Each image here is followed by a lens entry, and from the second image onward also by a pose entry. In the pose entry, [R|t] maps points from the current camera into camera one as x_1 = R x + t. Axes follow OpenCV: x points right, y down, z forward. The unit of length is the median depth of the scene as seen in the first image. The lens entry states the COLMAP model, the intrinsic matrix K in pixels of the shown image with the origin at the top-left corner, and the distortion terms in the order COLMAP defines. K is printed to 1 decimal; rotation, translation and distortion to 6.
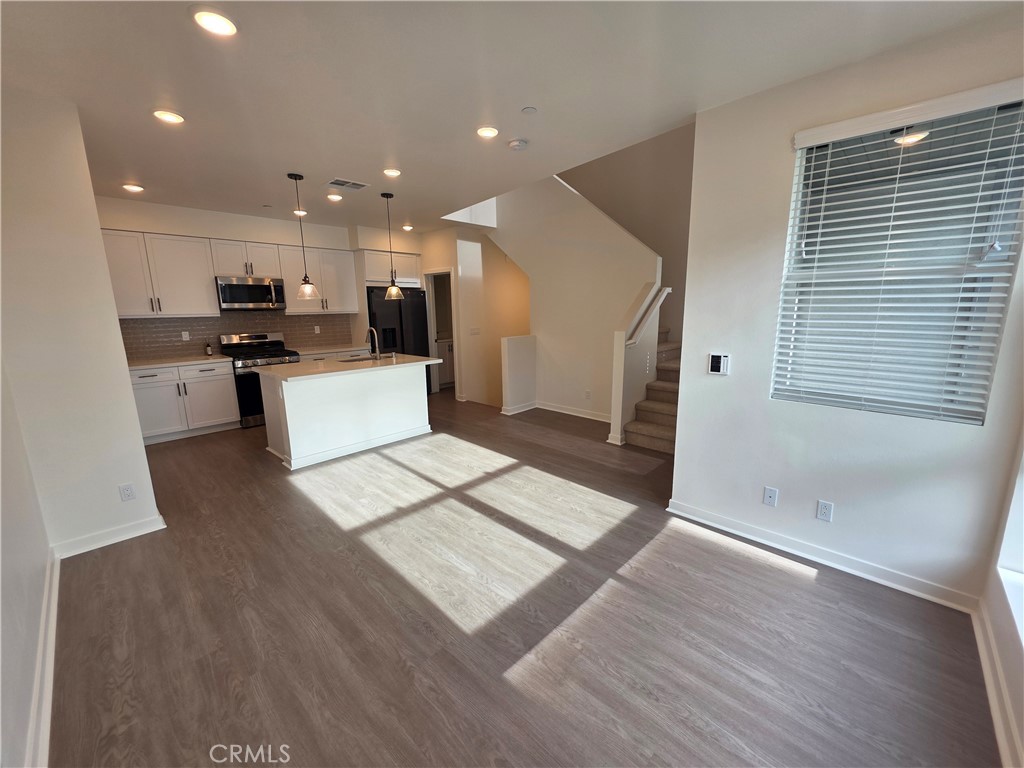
lens RADIAL K [[411.0, 0, 512.0], [0, 411.0, 384.0], [0, 0, 1]] dist [0.006907, -0.000027]
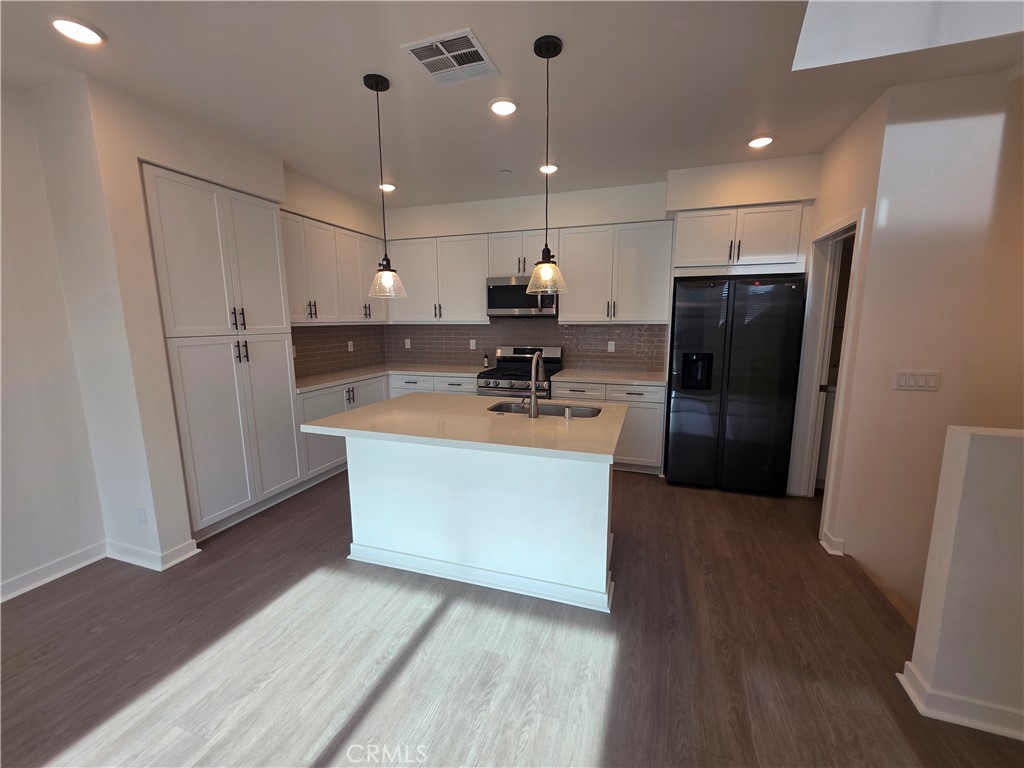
lens RADIAL K [[411.0, 0, 512.0], [0, 411.0, 384.0], [0, 0, 1]] dist [0.006907, -0.000027]
pose [[0.437267, 0.148928, -0.886915, 0.090850], [-0.169907, 0.982113, 0.081146, -0.121525], [0.883136, 0.115210, 0.454750, 0.678595]]
